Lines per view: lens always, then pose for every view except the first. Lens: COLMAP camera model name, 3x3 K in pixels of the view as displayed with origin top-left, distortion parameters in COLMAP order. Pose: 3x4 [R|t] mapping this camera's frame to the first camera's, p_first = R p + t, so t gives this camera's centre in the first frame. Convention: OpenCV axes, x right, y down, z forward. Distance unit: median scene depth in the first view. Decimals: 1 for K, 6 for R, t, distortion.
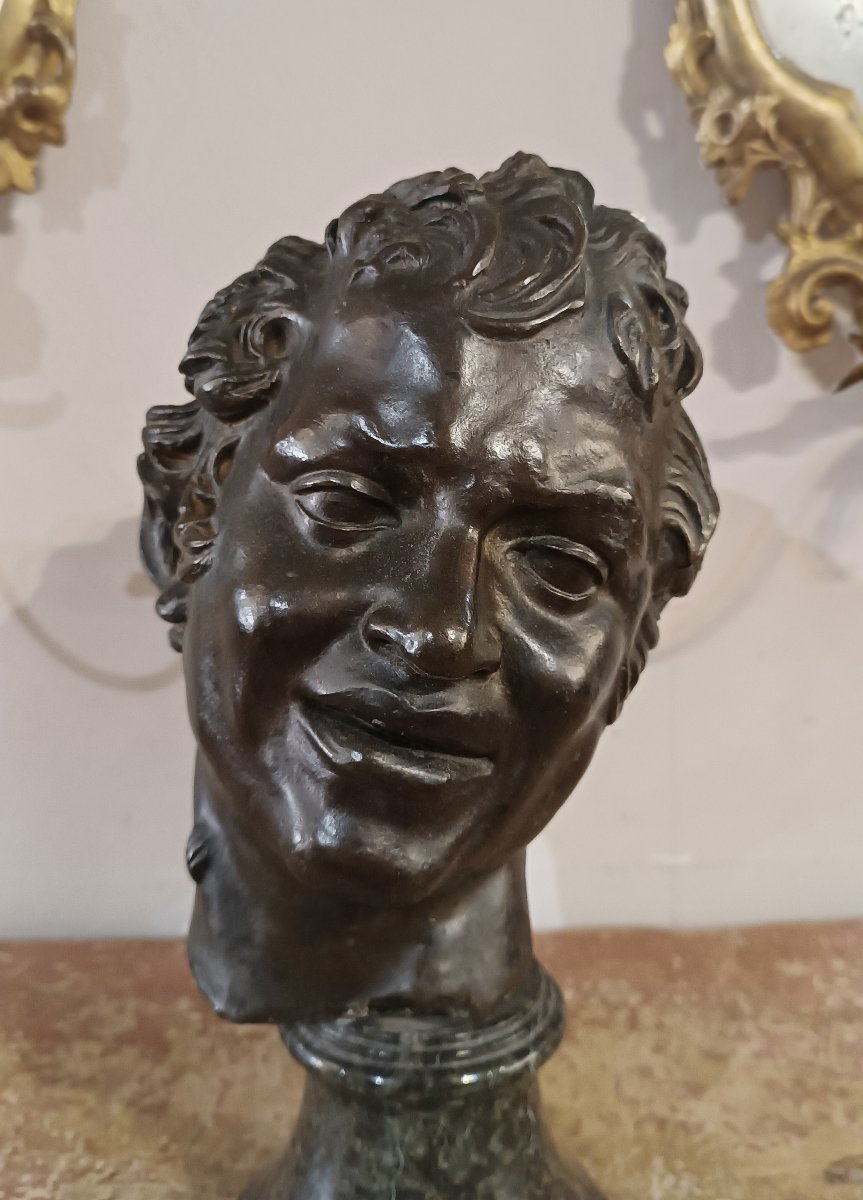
lens RADIAL K [[1020.0, 0, 427.3], [0, 1020.0, 539.2], [0, 0, 1]] dist [-0.012954, -0.008240]
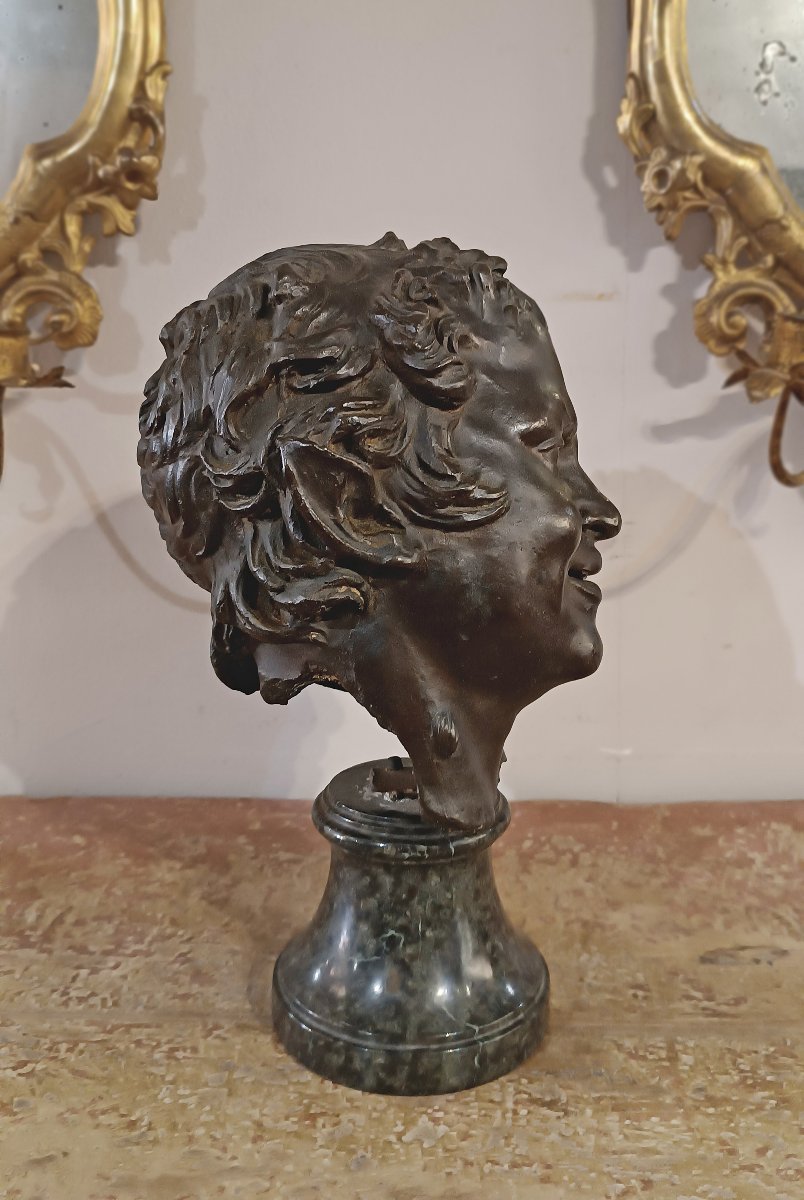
lens RADIAL K [[895.3, 0, 410.2], [0, 895.3, 545.7], [0, 0, 1]] dist [0.003262, -0.008567]
pose [[0.998423, 0.014883, -0.054133, 0.052819], [-0.013117, 0.999375, 0.032833, 0.029629], [0.054588, -0.032071, 0.997994, -0.202110]]
